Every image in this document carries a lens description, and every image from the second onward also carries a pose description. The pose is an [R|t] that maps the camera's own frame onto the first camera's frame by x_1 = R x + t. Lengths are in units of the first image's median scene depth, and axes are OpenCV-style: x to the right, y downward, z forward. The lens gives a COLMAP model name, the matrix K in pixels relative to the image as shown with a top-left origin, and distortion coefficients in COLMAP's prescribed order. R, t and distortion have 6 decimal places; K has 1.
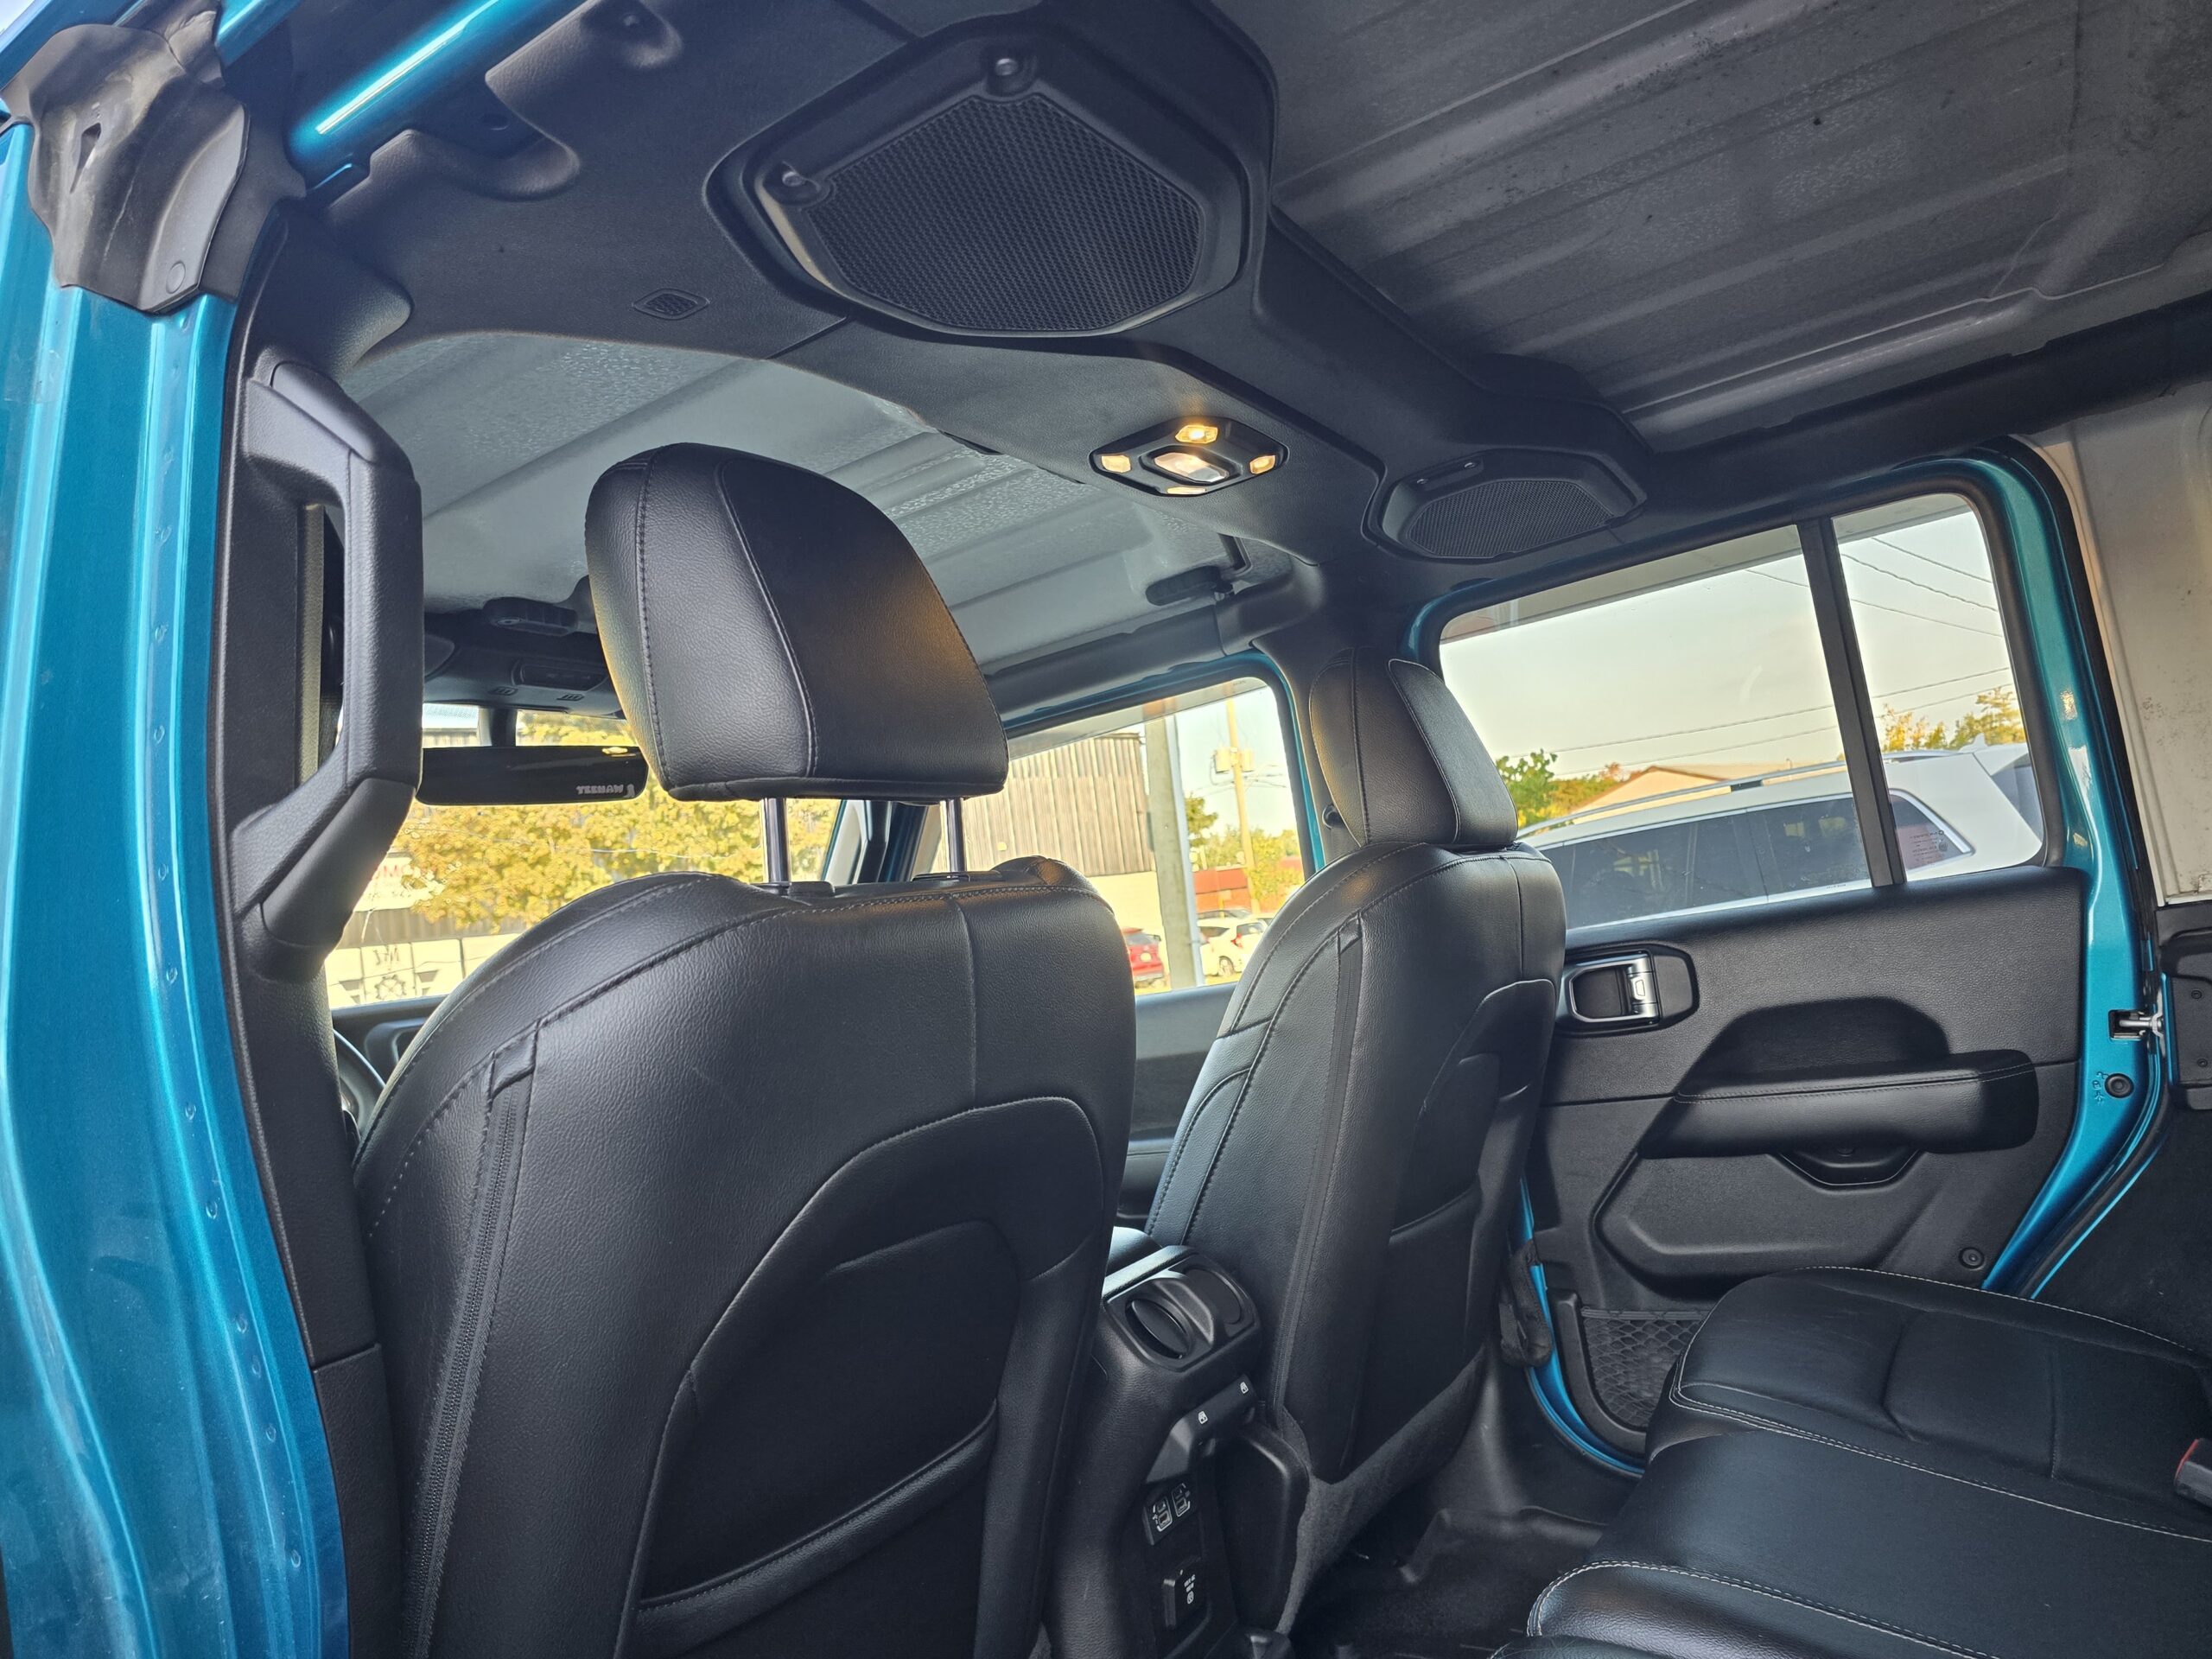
lens RADIAL K [[1492.1, 0, 1116.8], [0, 1492.1, 819.3], [0, 0, 1]] dist [0.054585, -0.053772]
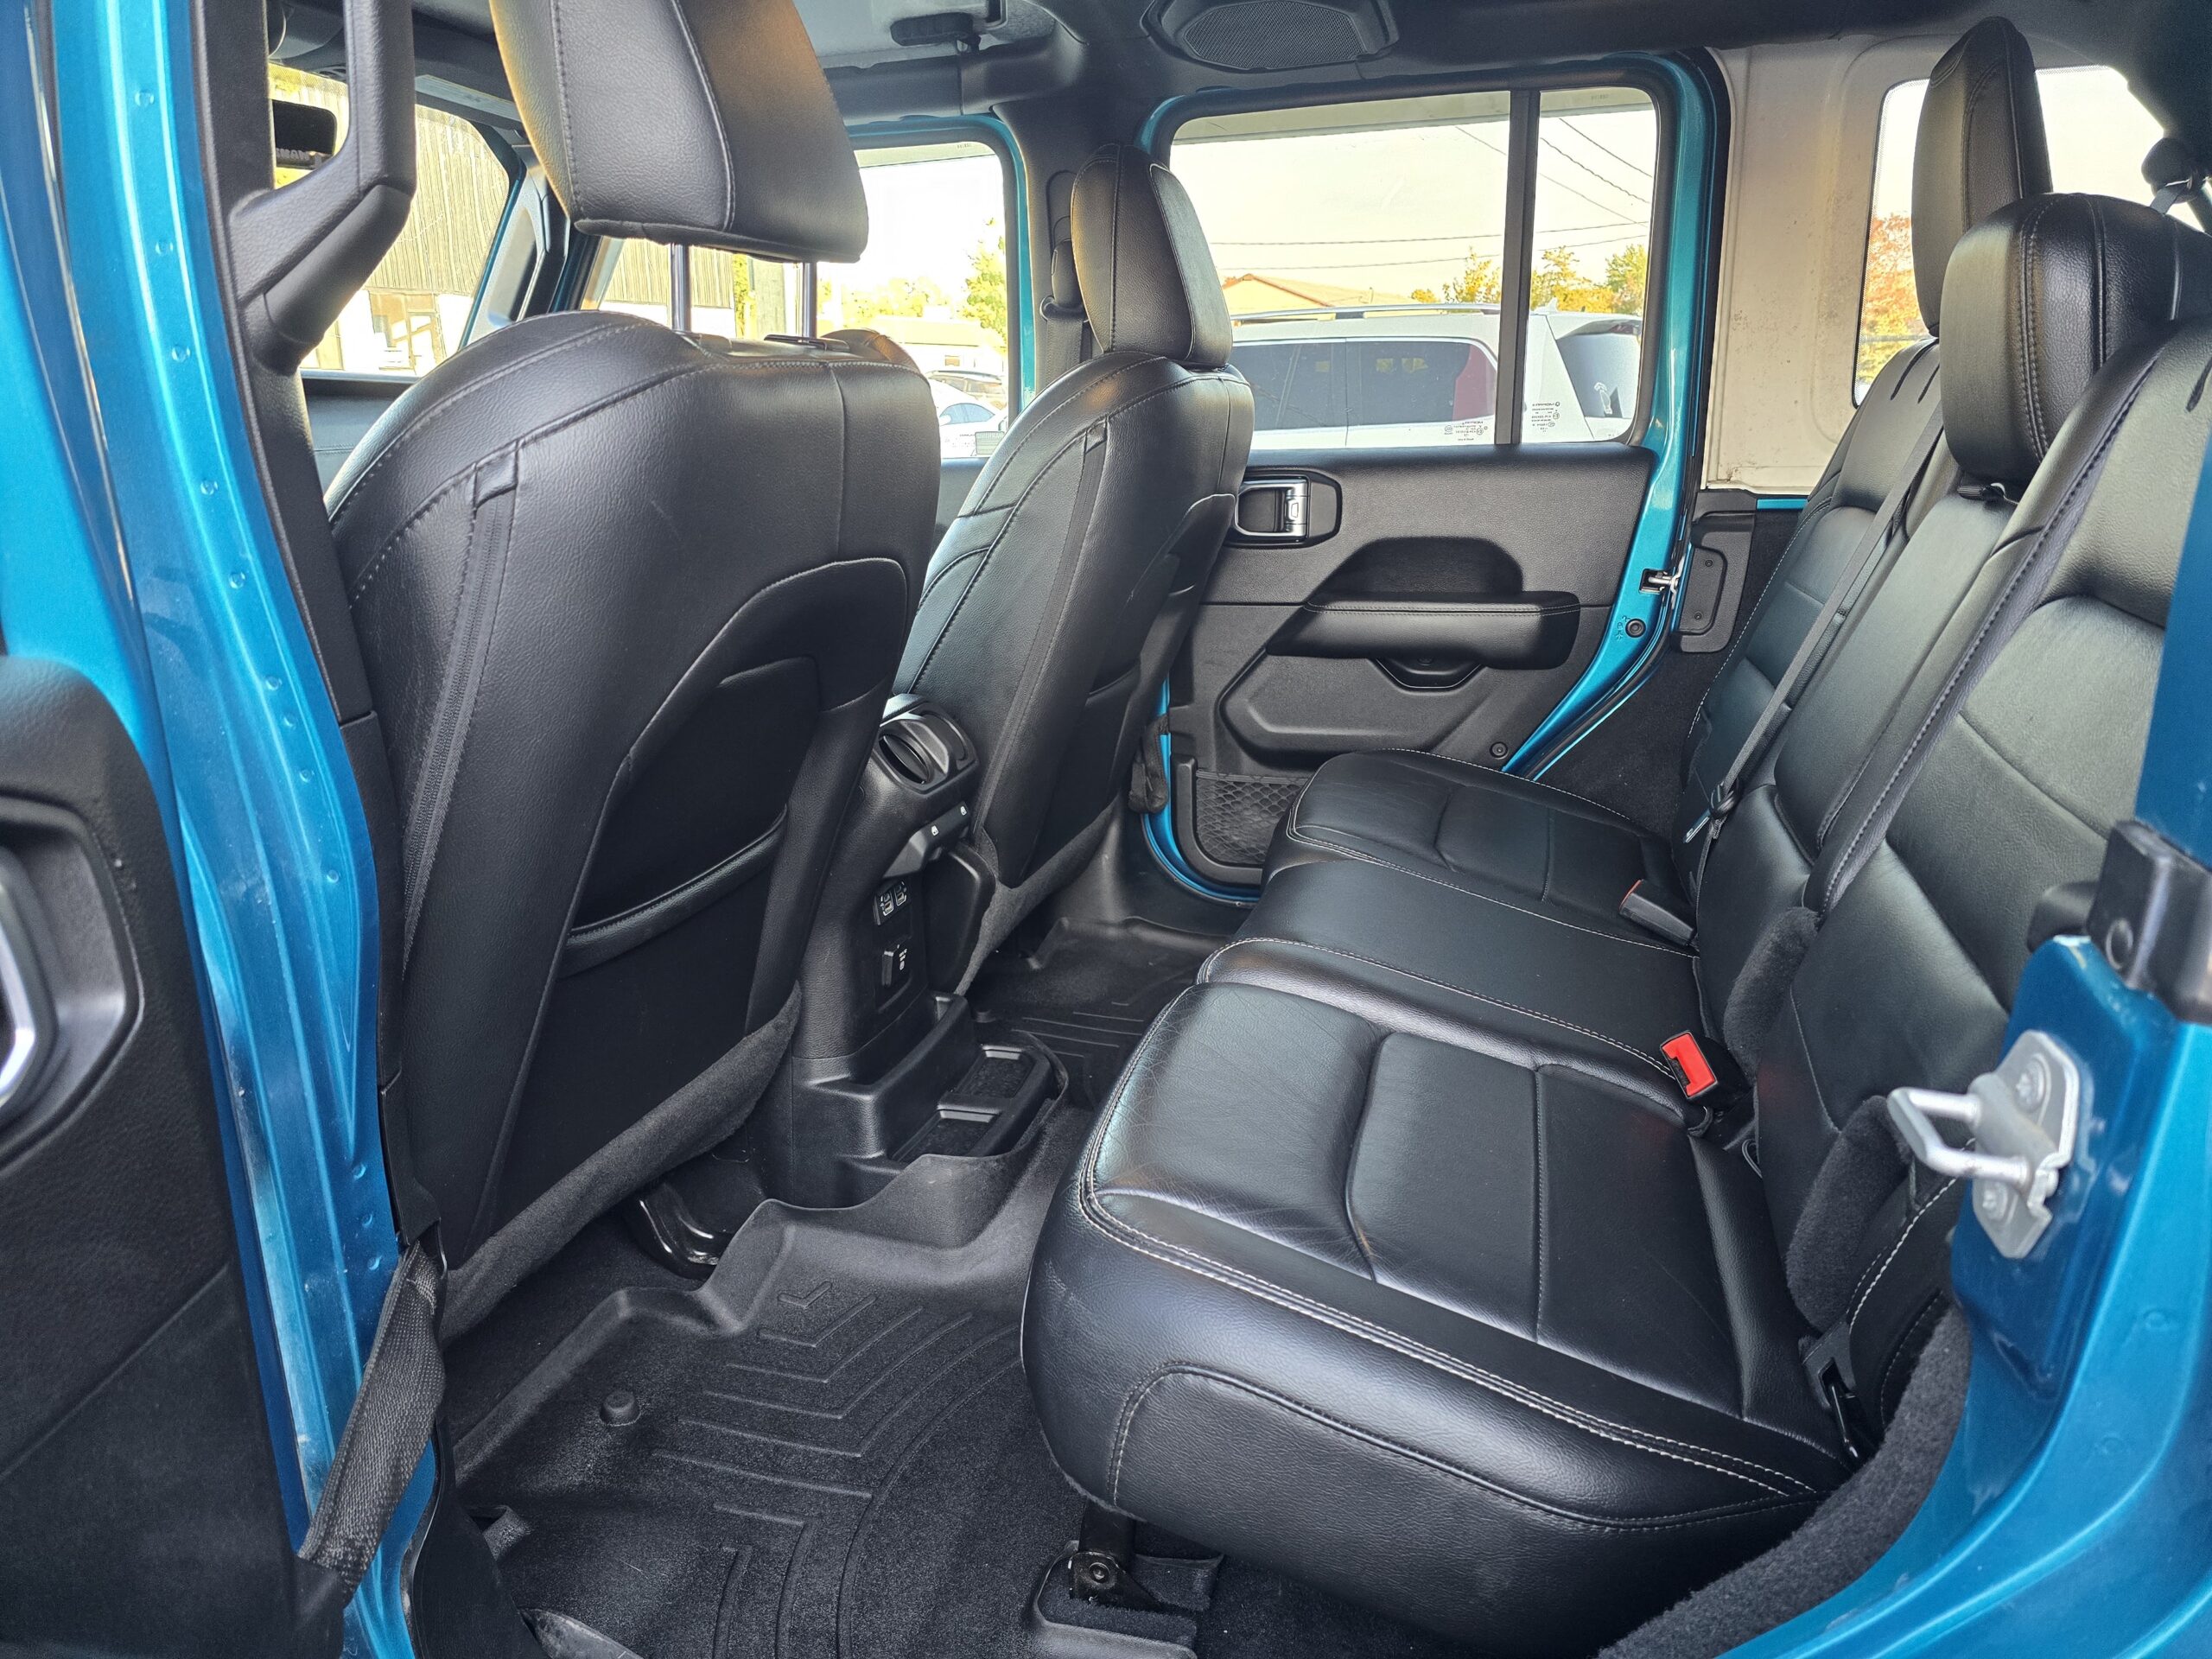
lens RADIAL K [[1492.1, 0, 1109.9], [0, 1492.1, 812.8], [0, 0, 1]] dist [0.054585, -0.053772]
pose [[0.955088, 0.055659, 0.291047, -0.145724], [-0.150463, 0.937251, 0.314517, -0.011841], [-0.255278, -0.344183, 0.903532, -0.103095]]
